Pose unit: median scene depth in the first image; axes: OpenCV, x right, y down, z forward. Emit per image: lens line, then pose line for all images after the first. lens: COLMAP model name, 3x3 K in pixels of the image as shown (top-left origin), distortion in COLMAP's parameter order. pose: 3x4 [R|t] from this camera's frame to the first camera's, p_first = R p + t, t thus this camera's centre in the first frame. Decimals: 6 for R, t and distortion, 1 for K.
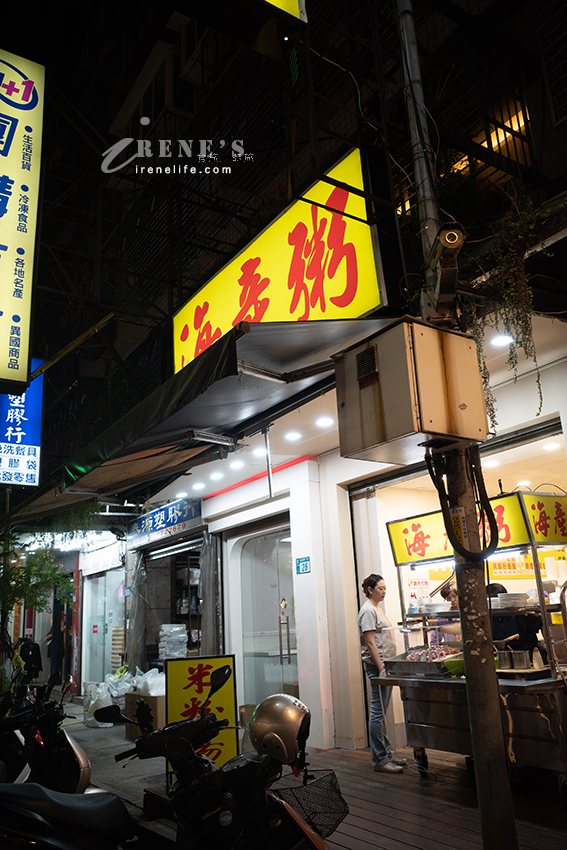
lens RADIAL K [[676.5, 0, 283.5], [0, 676.5, 425.0], [0, 0, 1]] dist [-0.067148, 0.089289]
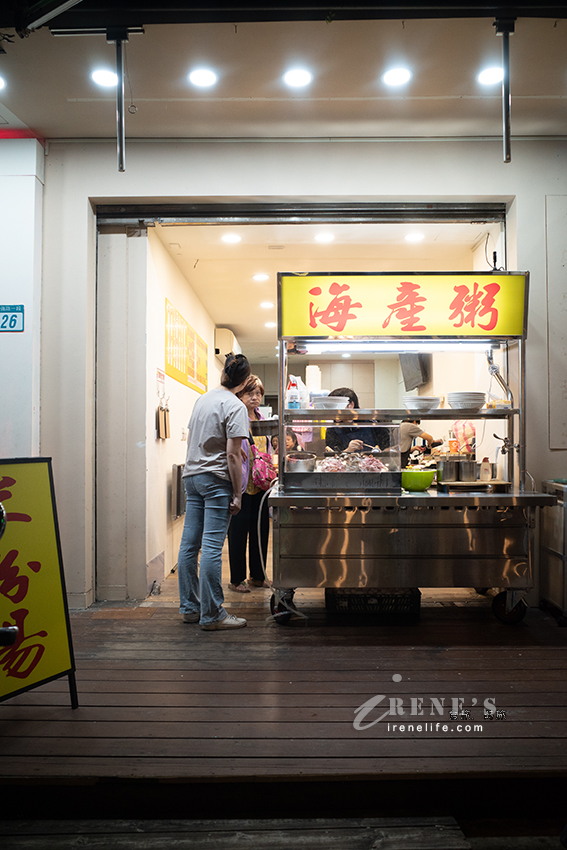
lens RADIAL K [[676.5, 0, 283.5], [0, 676.5, 425.0], [0, 0, 1]] dist [-0.067148, 0.089289]
pose [[0.546612, 0.074412, 0.834073, -0.402901], [-0.263391, 0.960767, 0.086899, 0.241094], [-0.794884, -0.267187, 0.544766, 0.629446]]
